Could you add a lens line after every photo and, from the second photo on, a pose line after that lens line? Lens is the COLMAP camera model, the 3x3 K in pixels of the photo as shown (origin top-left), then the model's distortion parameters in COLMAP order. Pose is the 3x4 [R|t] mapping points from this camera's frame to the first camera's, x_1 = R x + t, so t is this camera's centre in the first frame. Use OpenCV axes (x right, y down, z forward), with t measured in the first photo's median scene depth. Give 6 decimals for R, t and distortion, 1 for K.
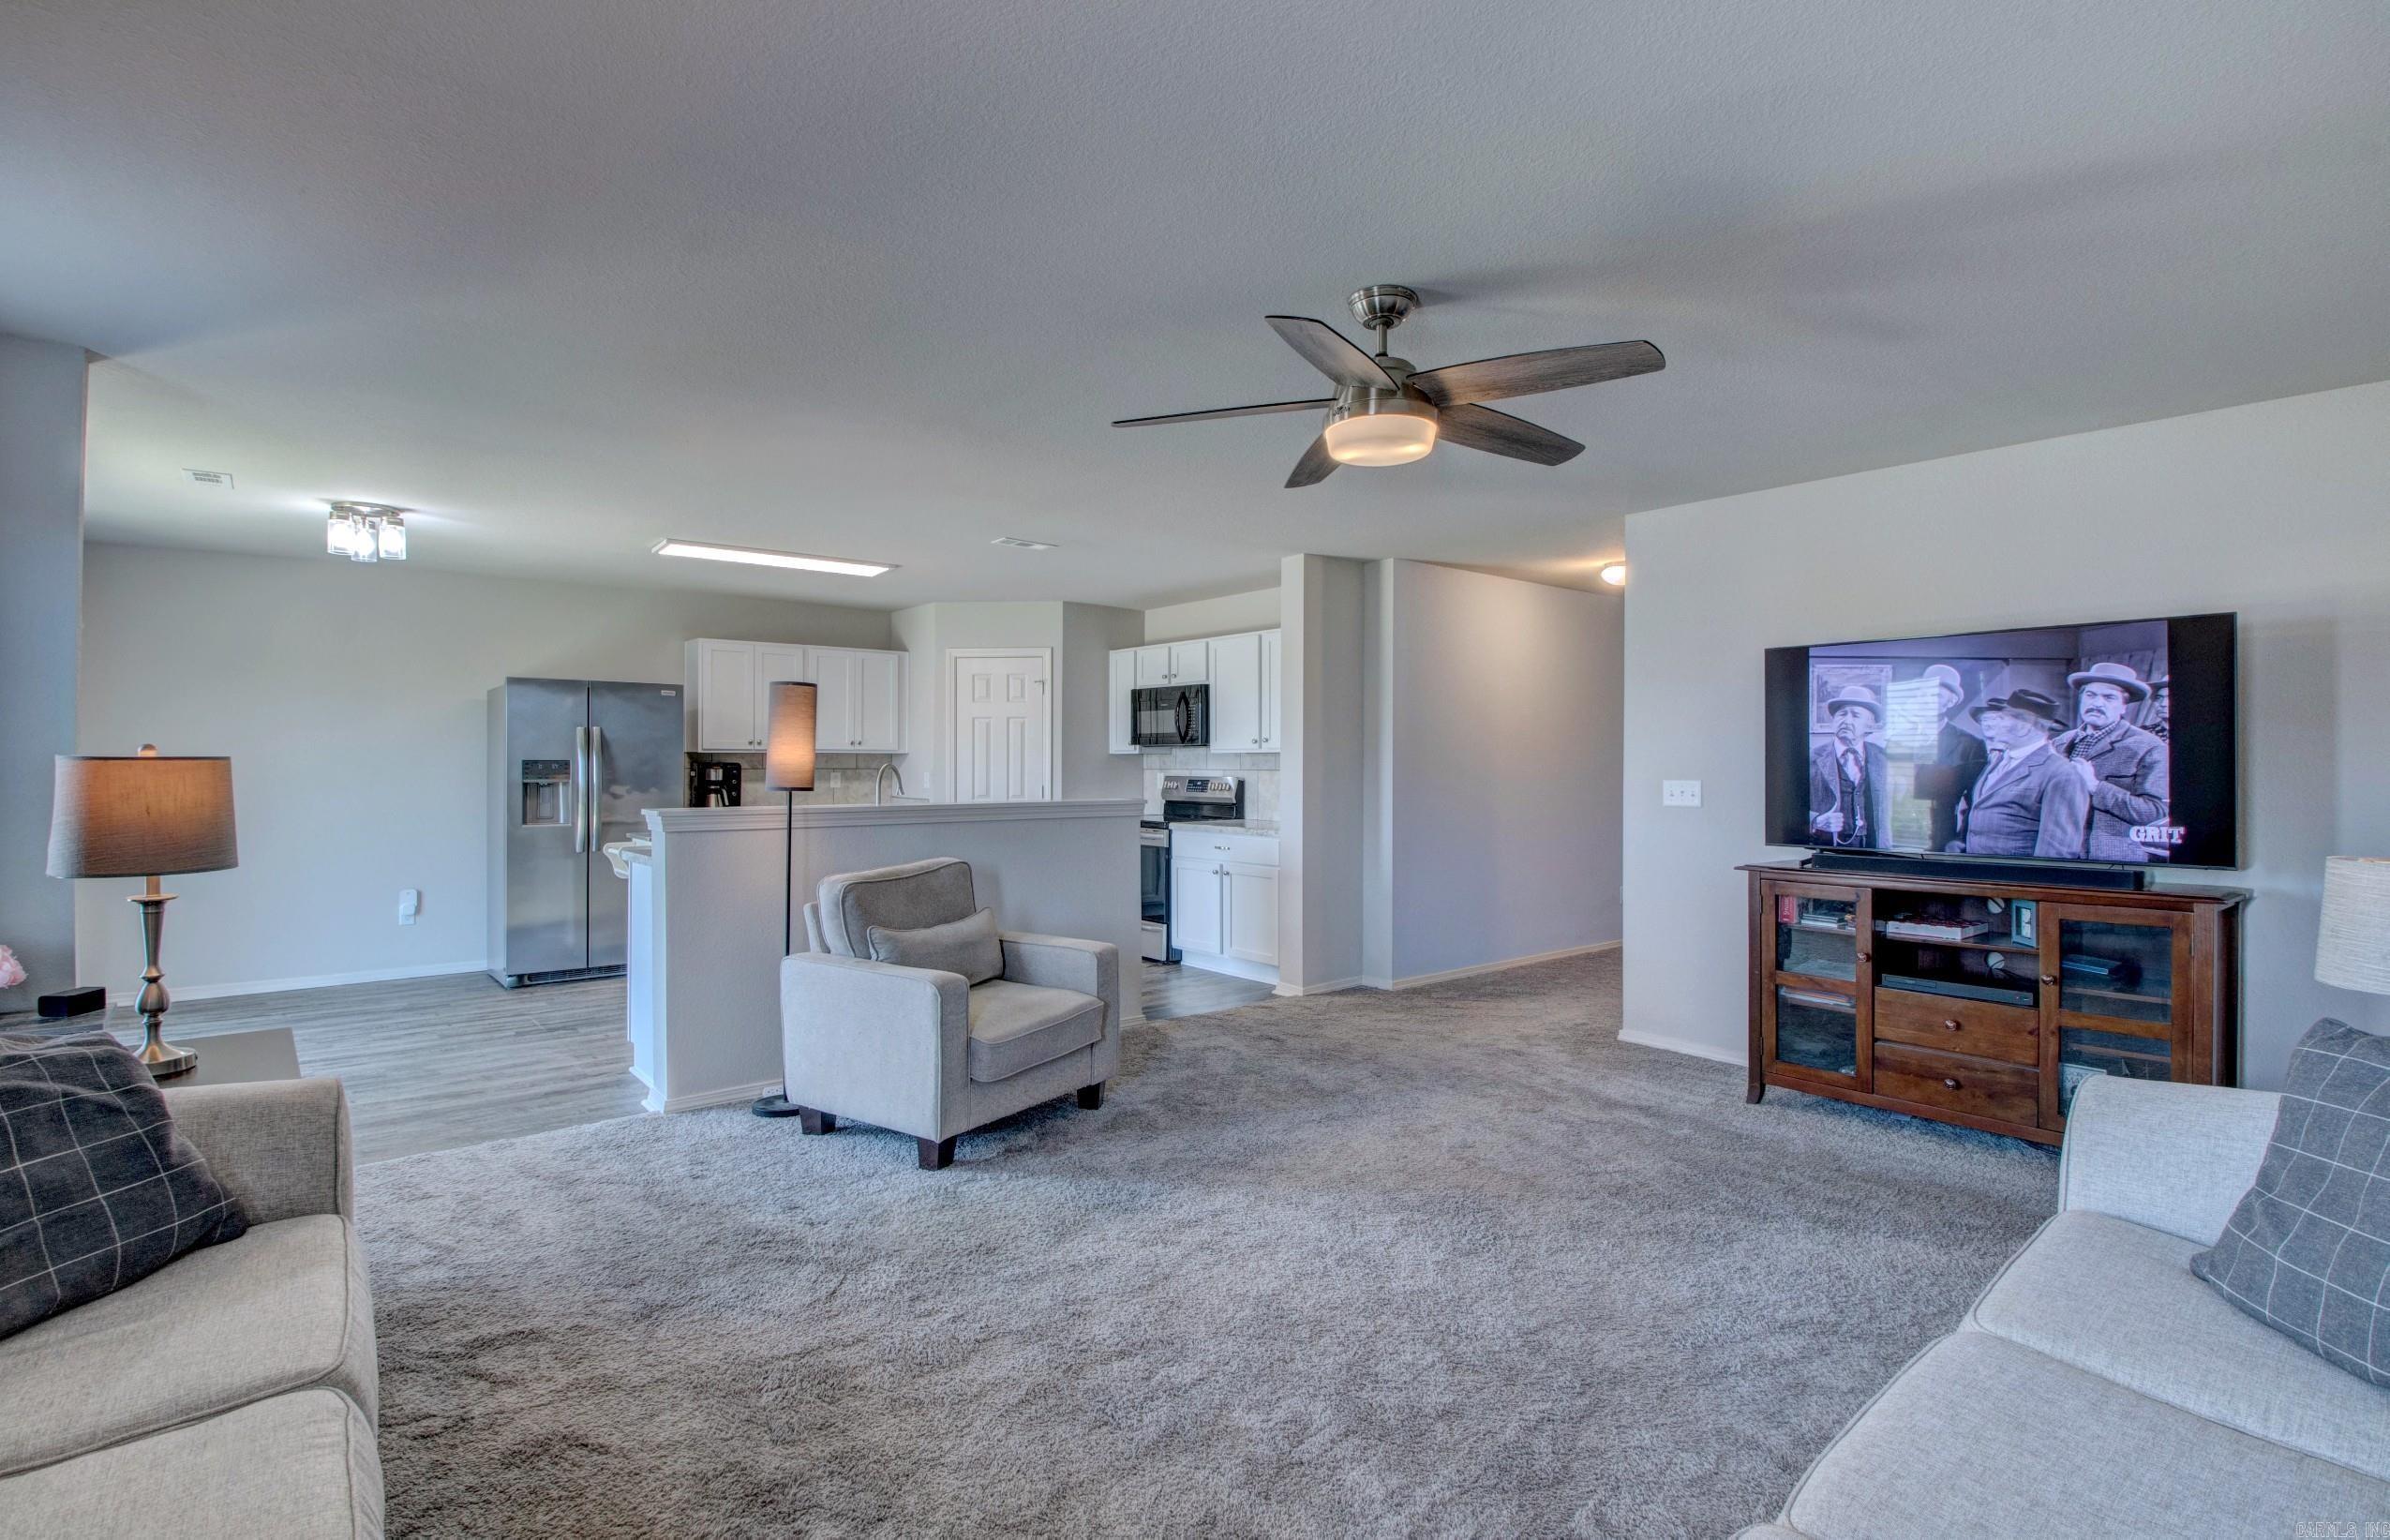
lens RADIAL K [[1104.7, 0, 1195.0], [0, 1104.7, 770.0], [0, 0, 1]] dist [0.002262, 0.000161]
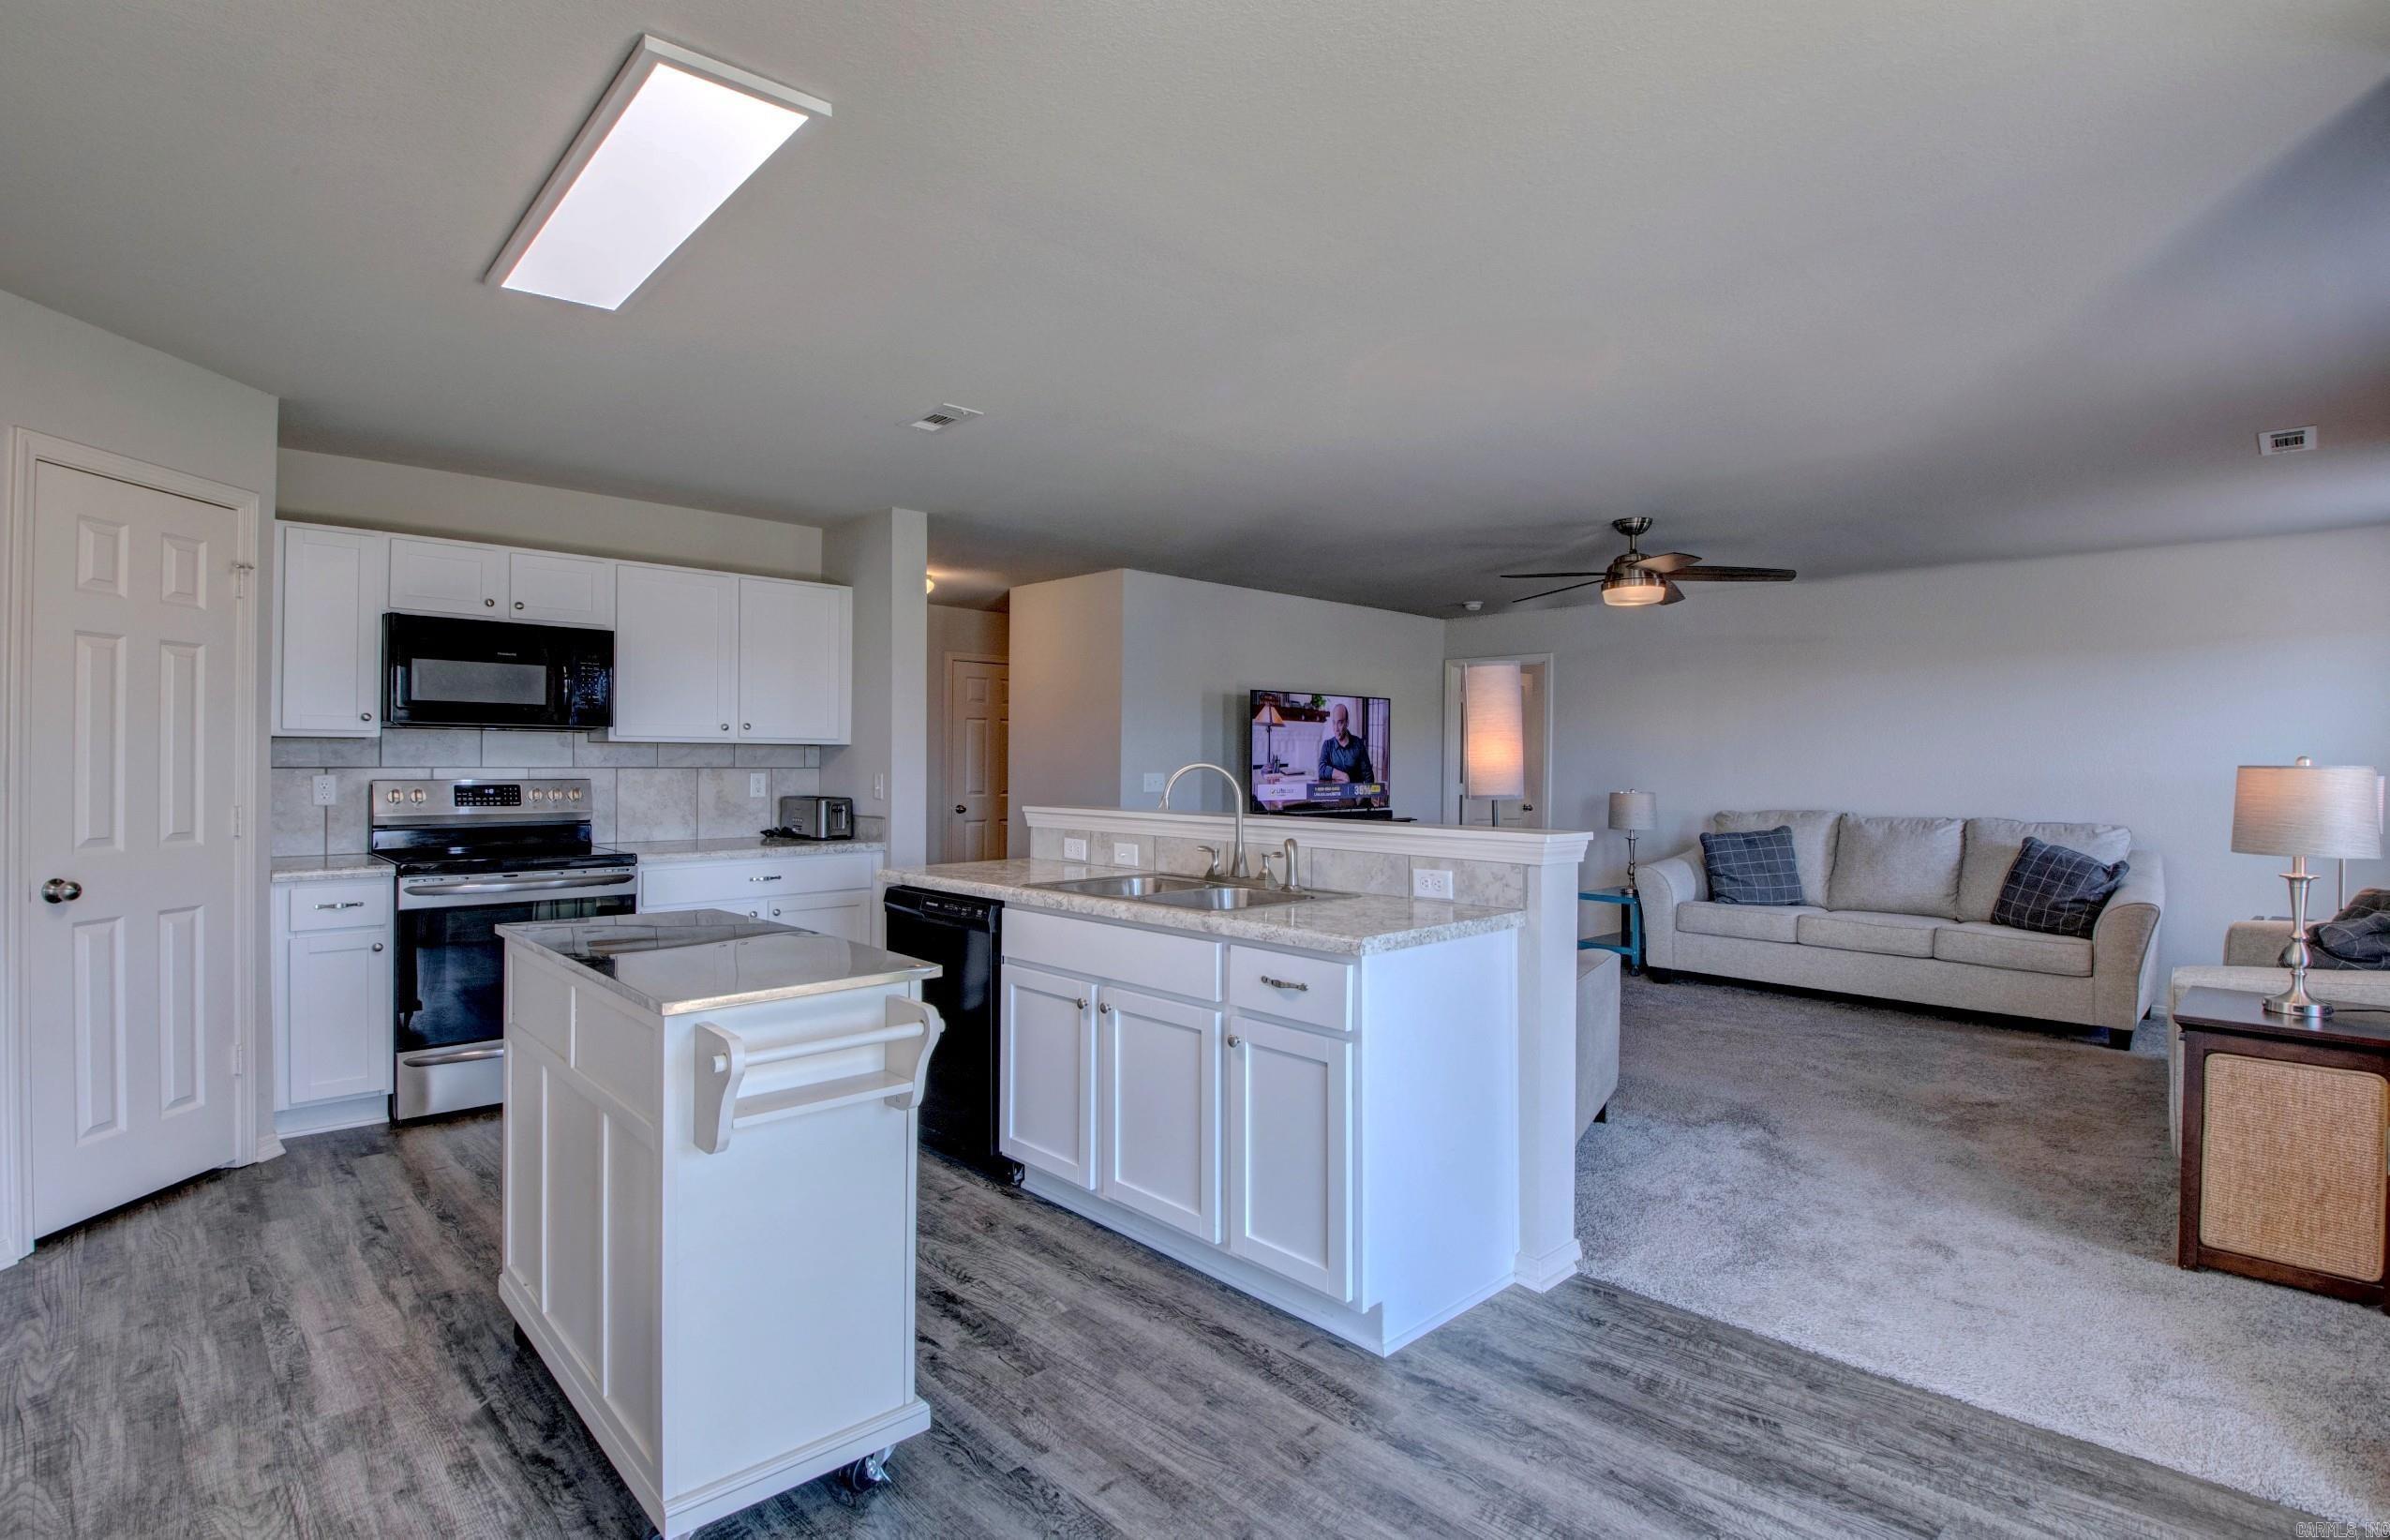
lens RADIAL K [[1104.7, 0, 1195.0], [0, 1104.7, 770.0], [0, 0, 1]] dist [0.002262, 0.000161]
pose [[-0.068081, -0.005494, 0.997665, -0.612960], [-0.000485, 0.999985, 0.005474, -0.003039], [-0.997680, -0.000111, -0.068082, 0.677091]]
